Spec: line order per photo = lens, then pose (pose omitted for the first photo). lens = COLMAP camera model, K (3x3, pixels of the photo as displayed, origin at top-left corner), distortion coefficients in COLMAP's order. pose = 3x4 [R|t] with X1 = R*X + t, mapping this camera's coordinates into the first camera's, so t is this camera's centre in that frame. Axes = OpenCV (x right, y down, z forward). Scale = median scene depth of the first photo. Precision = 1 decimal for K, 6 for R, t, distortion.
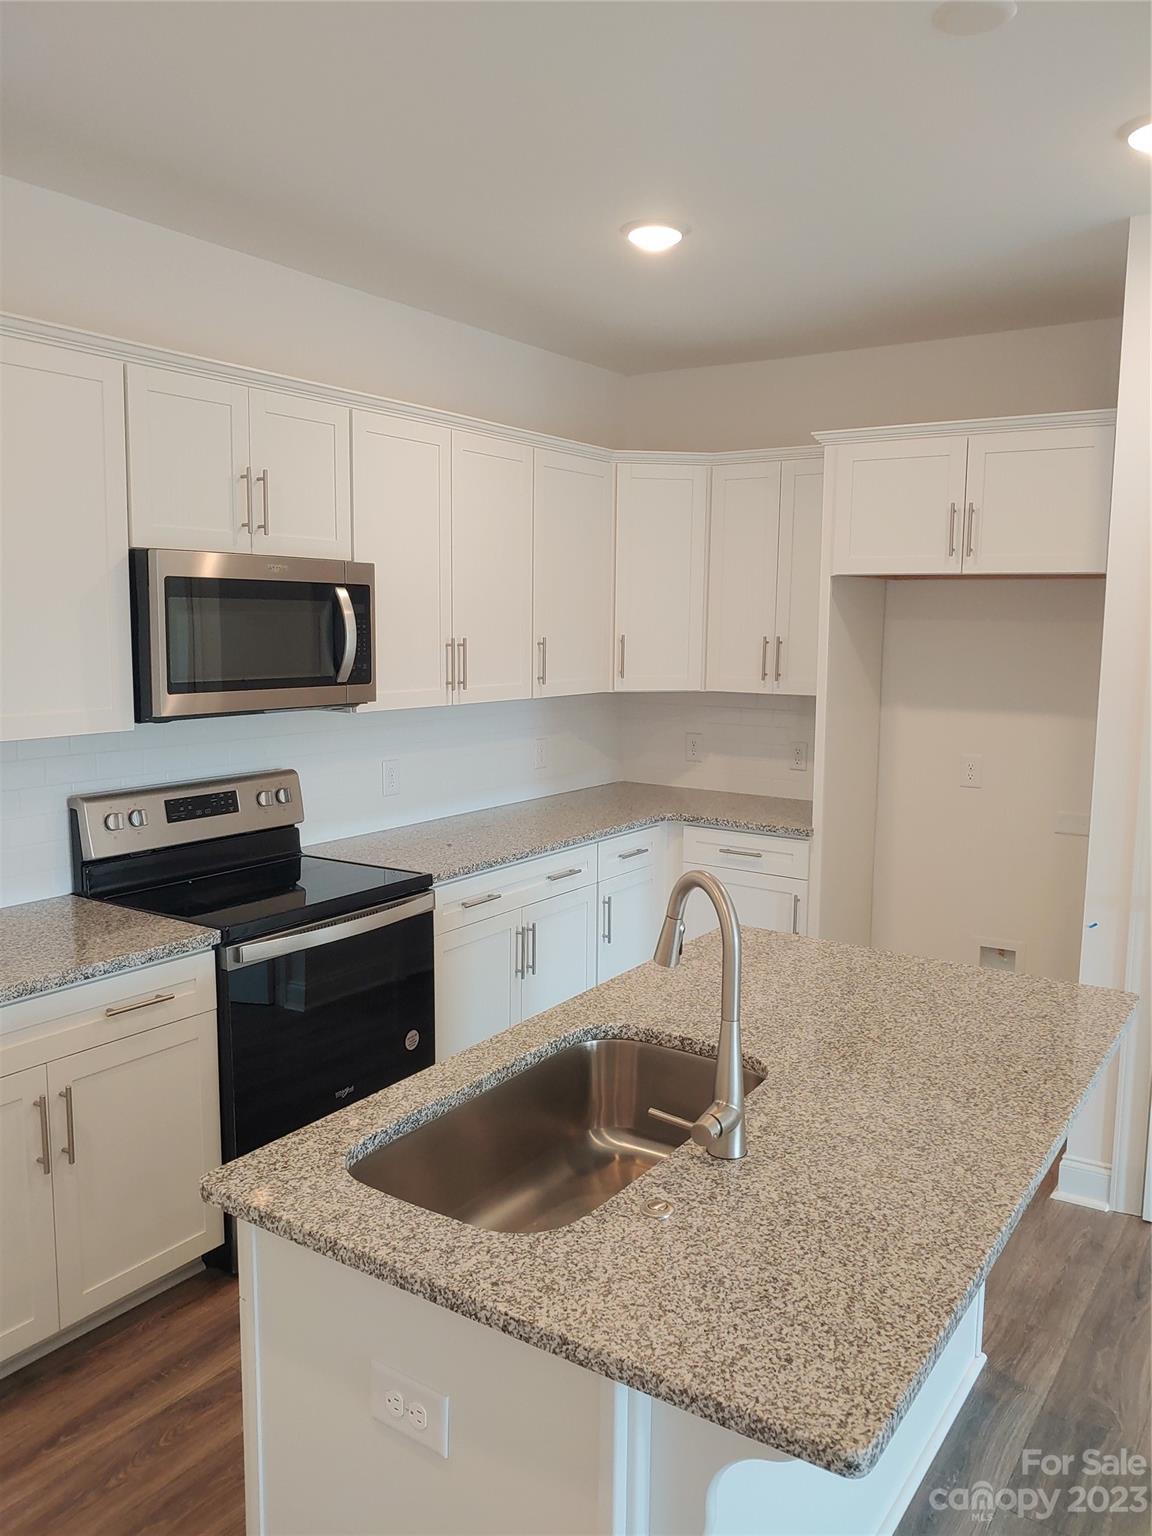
lens RADIAL K [[1158.0, 0, 572.6], [0, 1158.0, 757.5], [0, 0, 1]] dist [0.005540, -0.019091]
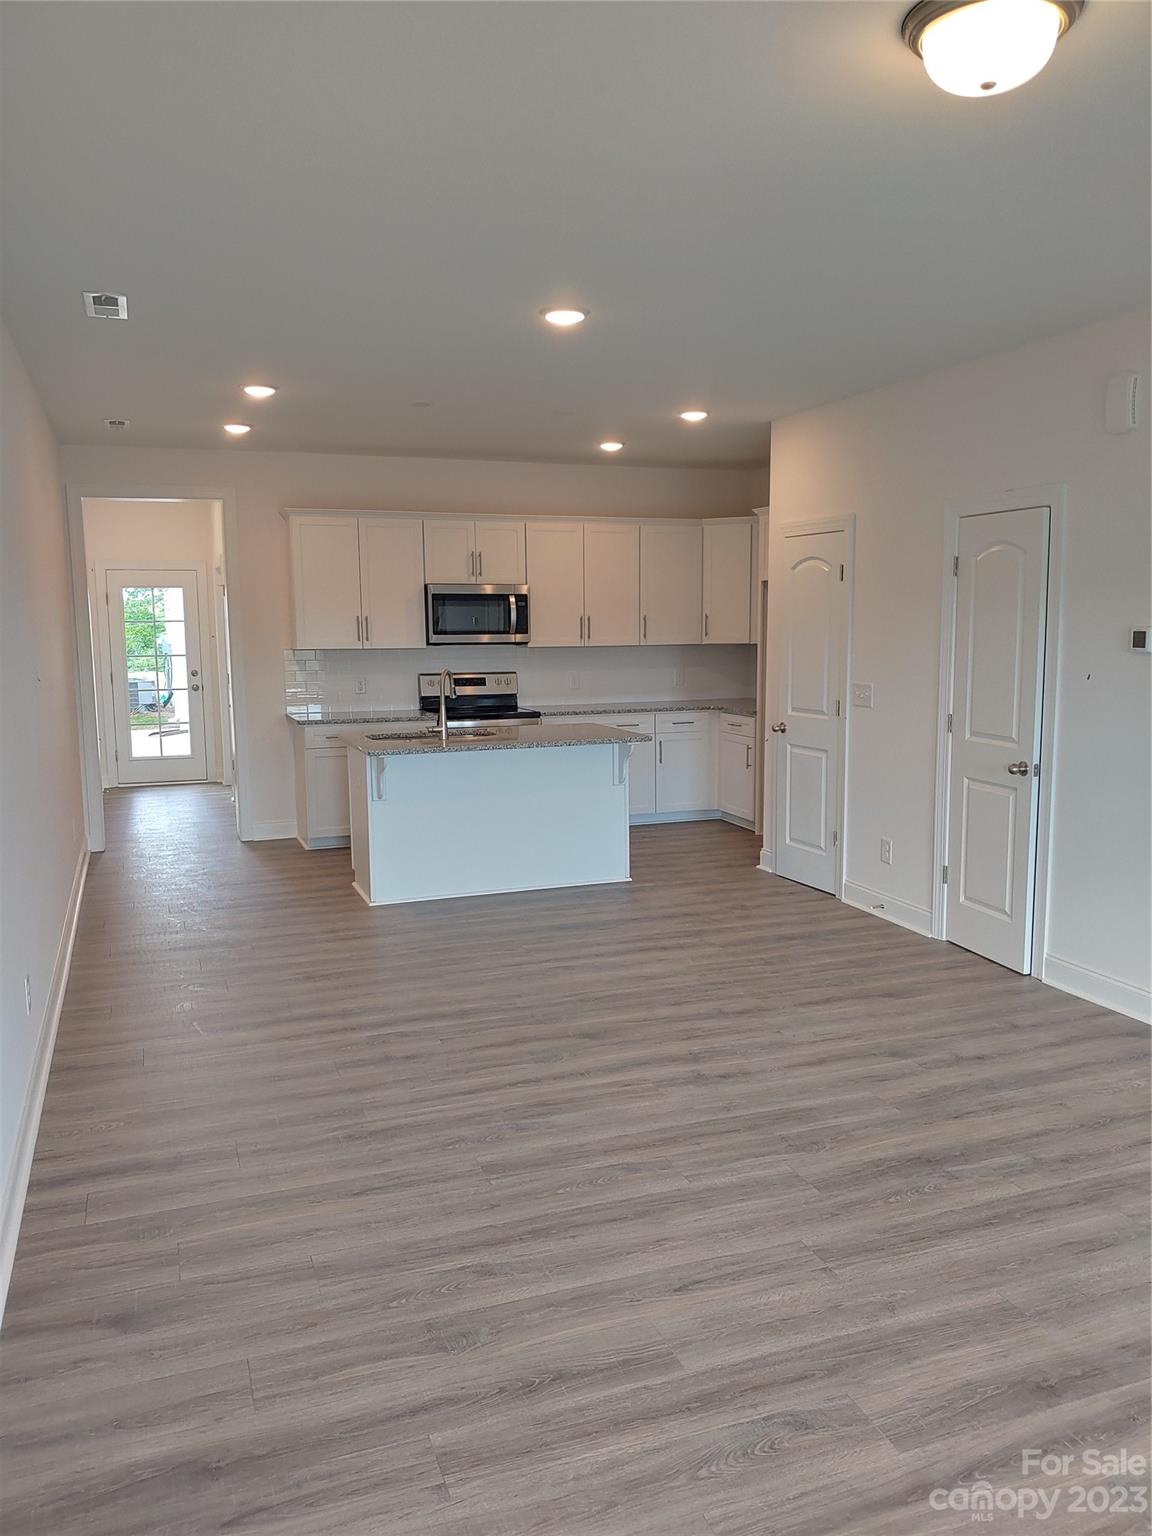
lens RADIAL K [[1158.0, 0, 581.7], [0, 1158.0, 770.2], [0, 0, 1]] dist [0.005540, -0.019091]
pose [[0.816085, 0.058116, -0.575003, 1.421901], [-0.052388, 0.998274, 0.026543, 0.161770], [0.575553, 0.008462, 0.817721, -0.992435]]
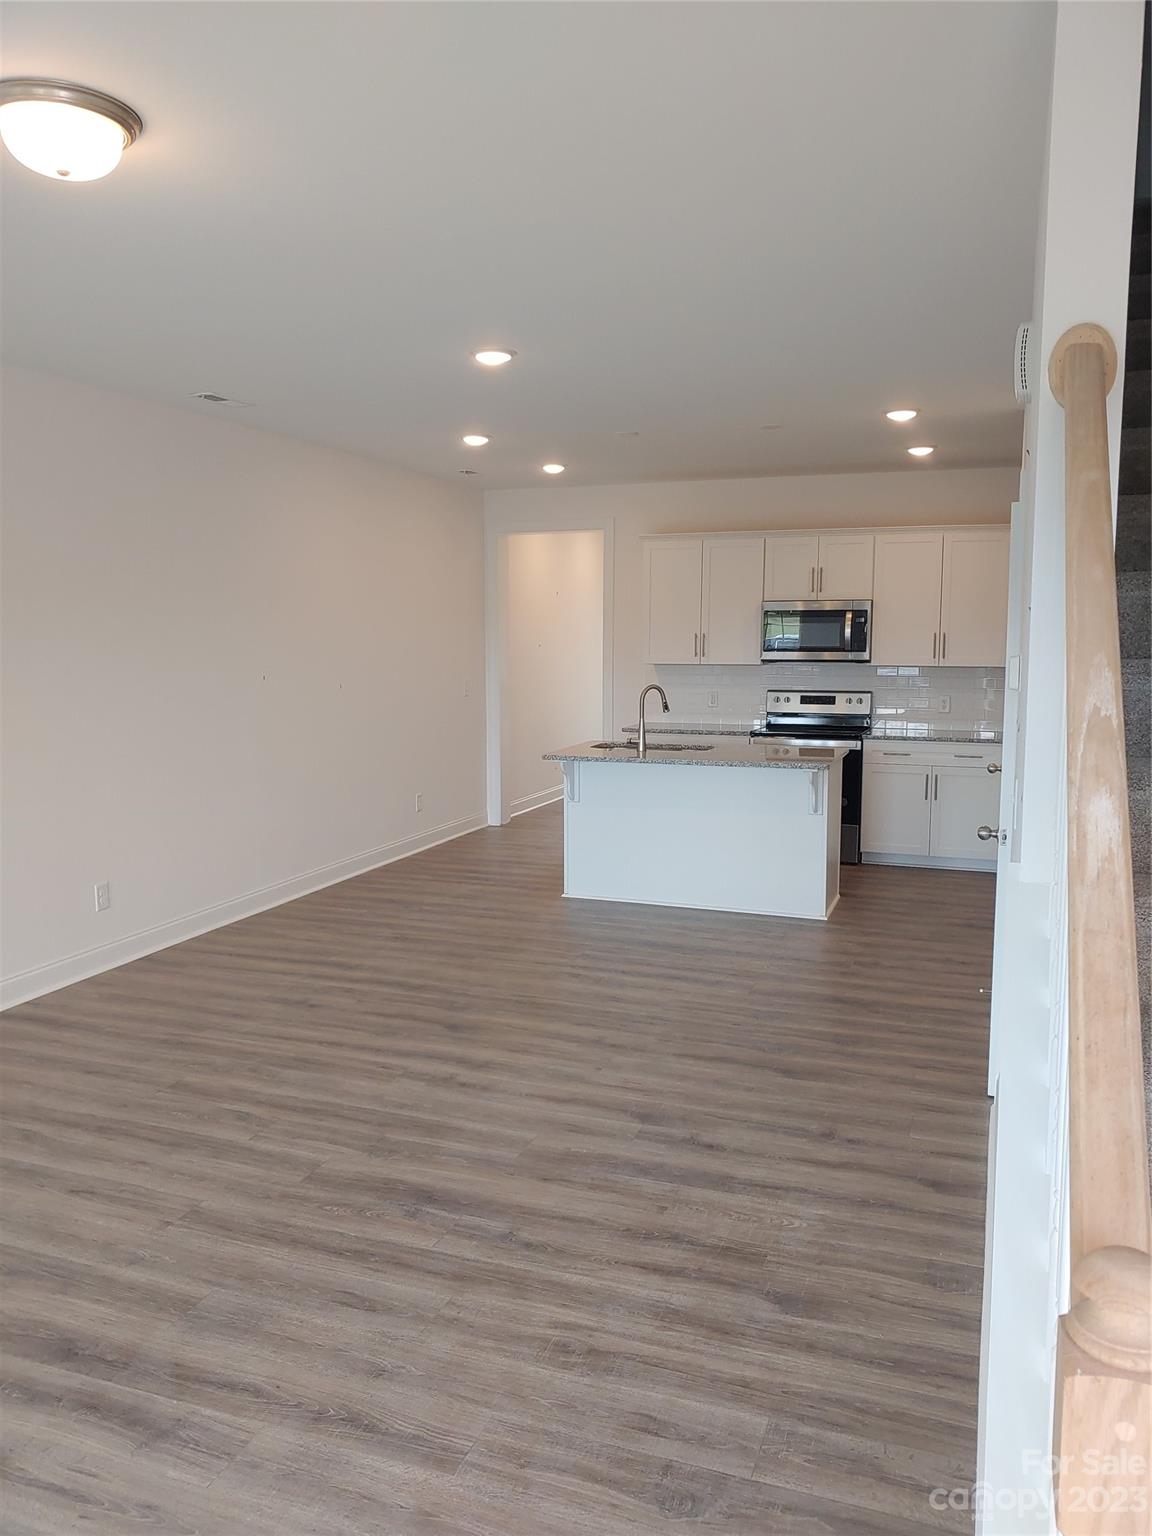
lens RADIAL K [[1158.0, 0, 567.2], [0, 1158.0, 766.3], [0, 0, 1]] dist [0.005540, -0.019091]
pose [[0.236779, 0.096953, -0.966714, 2.060413], [-0.112032, 0.991096, 0.071958, 0.066143], [0.965083, 0.091265, 0.245533, -0.134679]]
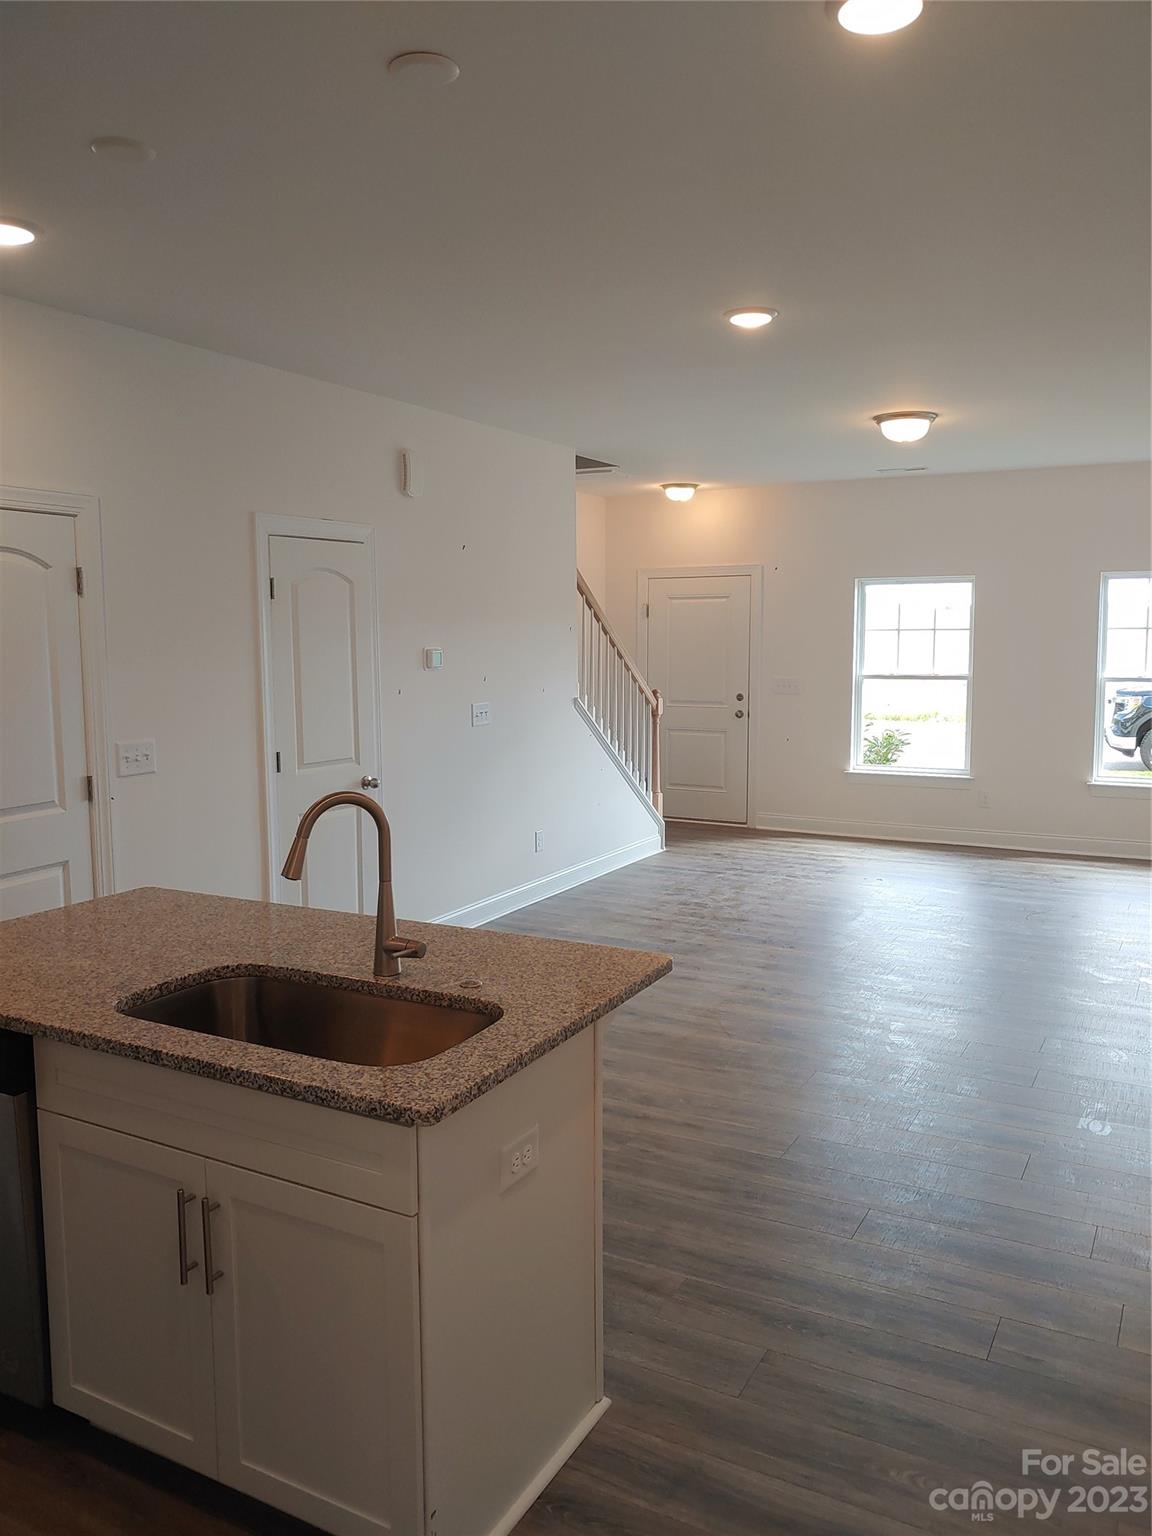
lens RADIAL K [[1158.0, 0, 565.4], [0, 1158.0, 758.6], [0, 0, 1]] dist [0.005540, -0.019091]
pose [[-0.084430, -0.118657, 0.989339, -0.649233], [0.130568, 0.983006, 0.129040, -0.041383], [-0.987838, 0.140071, -0.067502, 0.422766]]
